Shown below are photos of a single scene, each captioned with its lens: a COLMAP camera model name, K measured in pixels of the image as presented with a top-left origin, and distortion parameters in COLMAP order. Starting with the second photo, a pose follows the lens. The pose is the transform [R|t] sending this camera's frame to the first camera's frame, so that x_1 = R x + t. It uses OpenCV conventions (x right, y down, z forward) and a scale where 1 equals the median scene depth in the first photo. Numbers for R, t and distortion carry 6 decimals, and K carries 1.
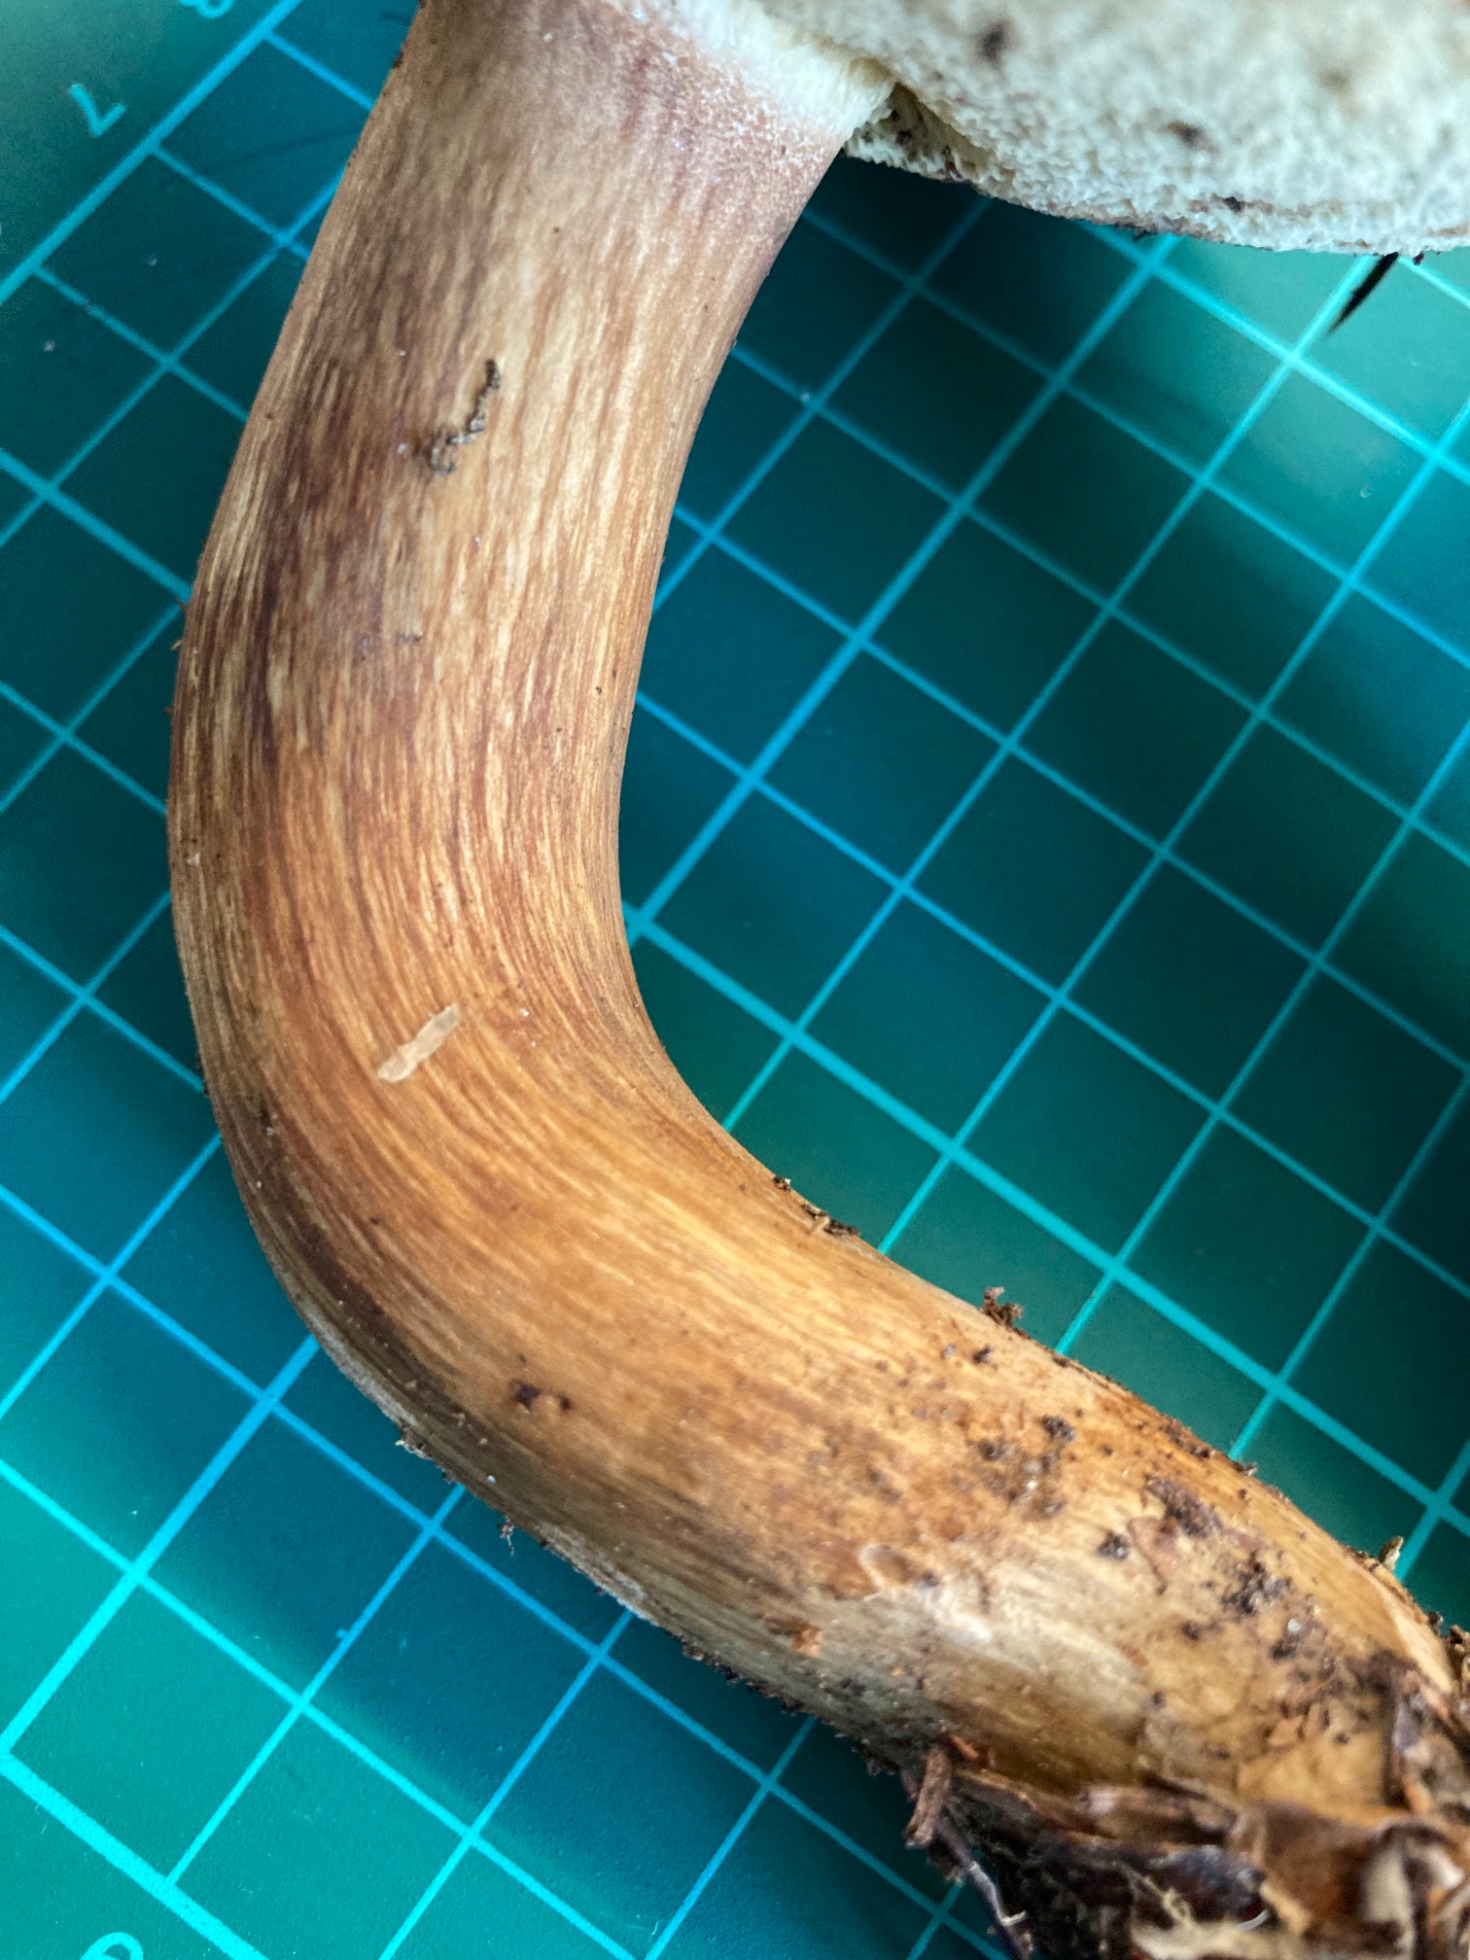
lens RADIAL K [[1700.9, 0, 683.4], [0, 1700.9, 979.8], [0, 0, 1]] dist [-0.044784, -0.007217]
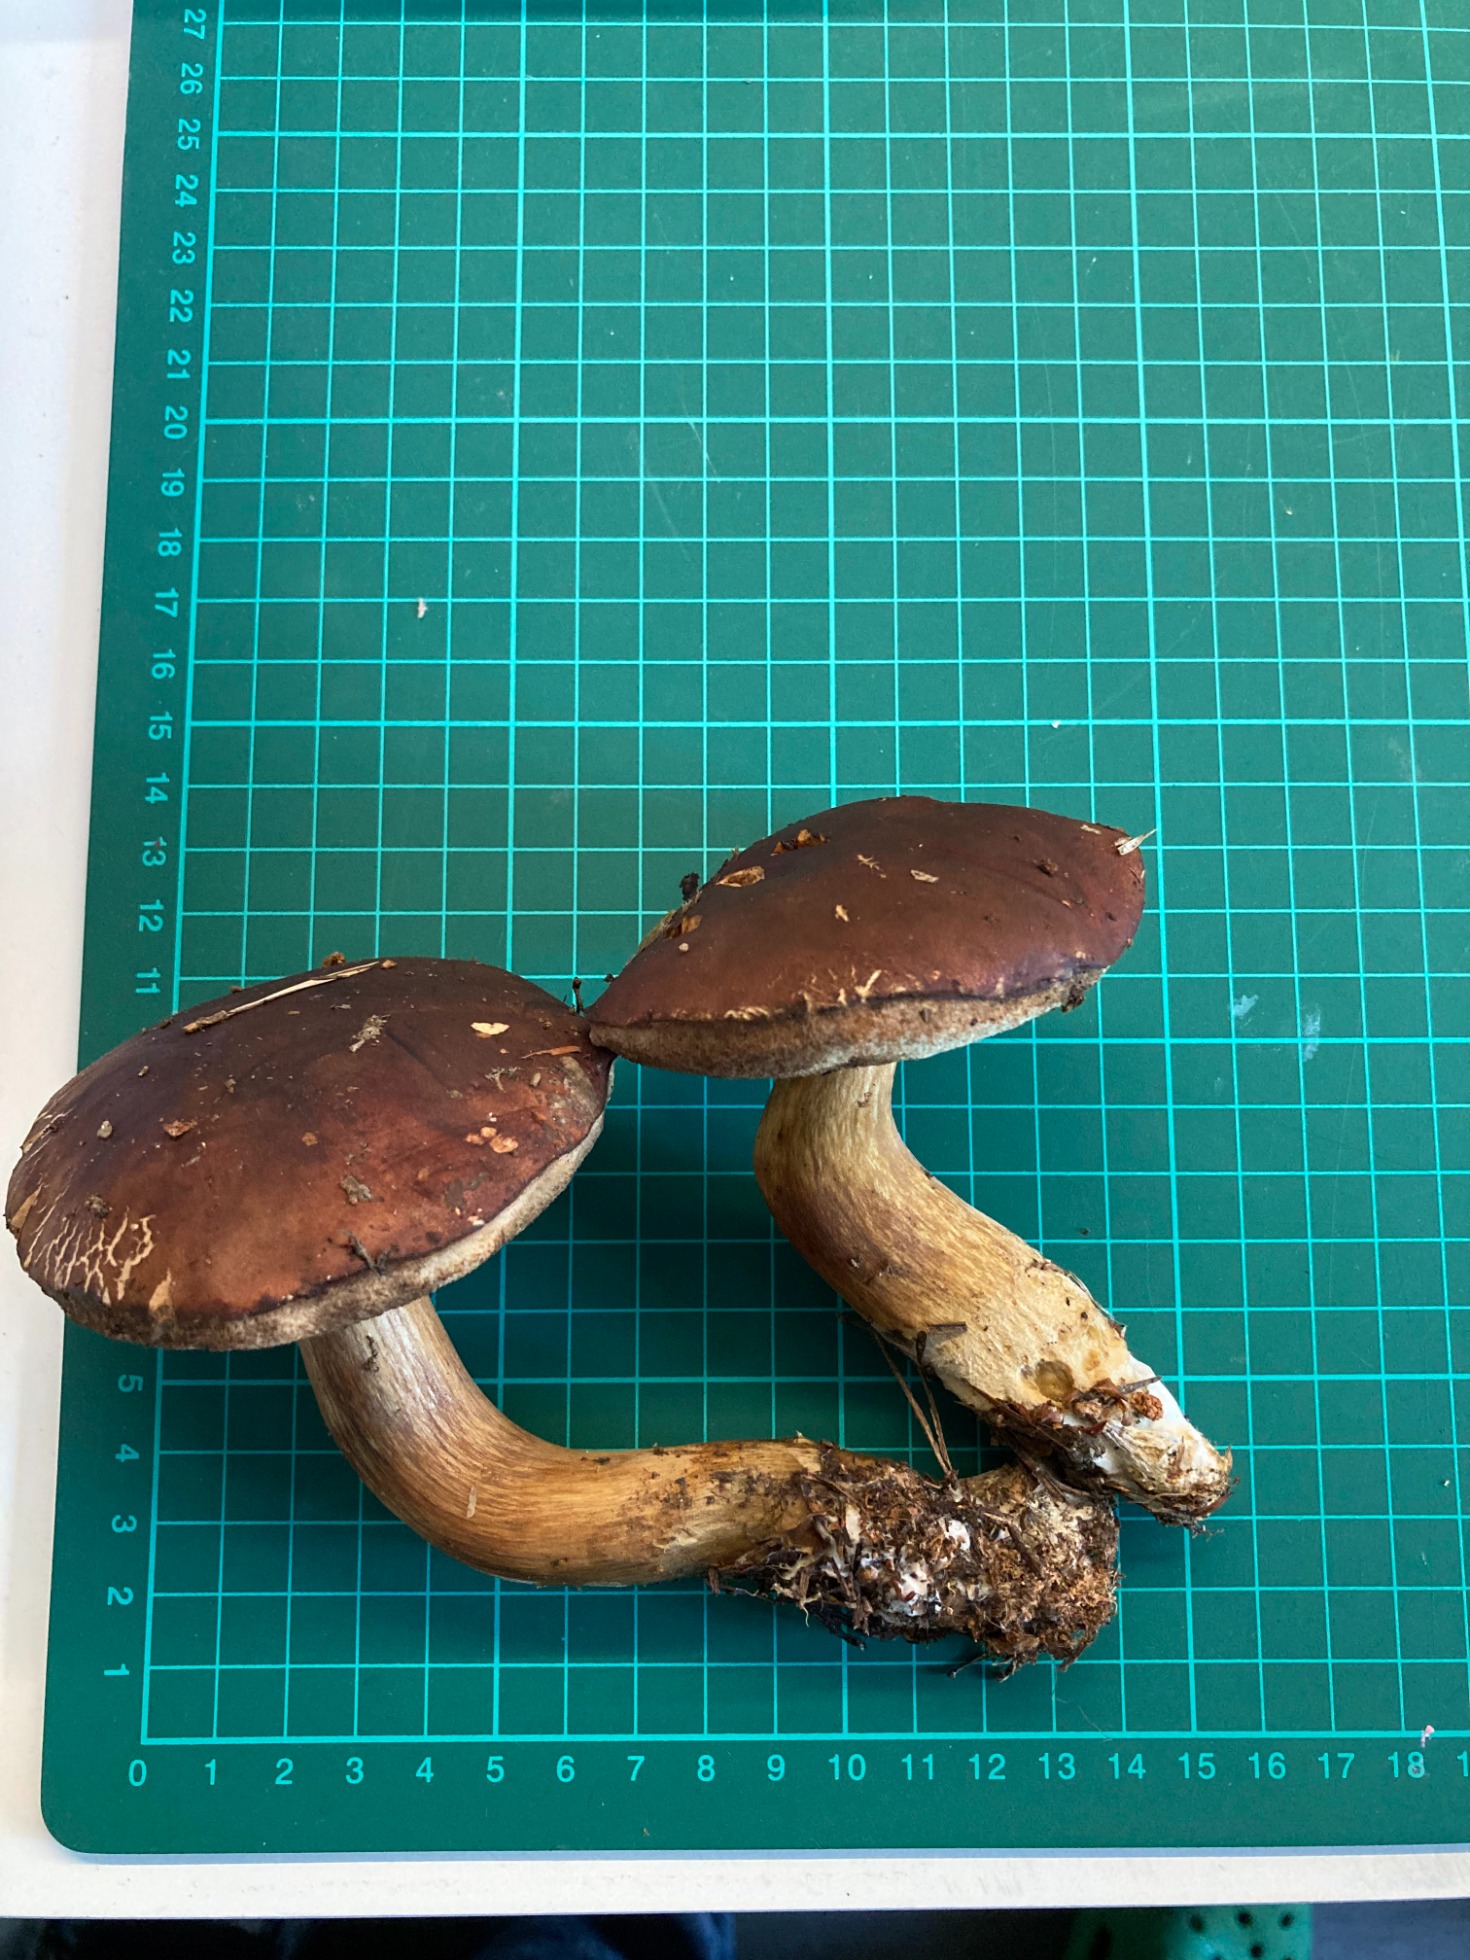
lens RADIAL K [[1622.6, 0, 720.5], [0, 1622.6, 969.9], [0, 0, 1]] dist [-0.070329, 0.132315]
pose [[0.803737, -0.593546, 0.041362, 0.783382], [0.587484, 0.802688, 0.102735, -0.897662], [-0.094178, -0.058272, 0.993848, -2.319314]]
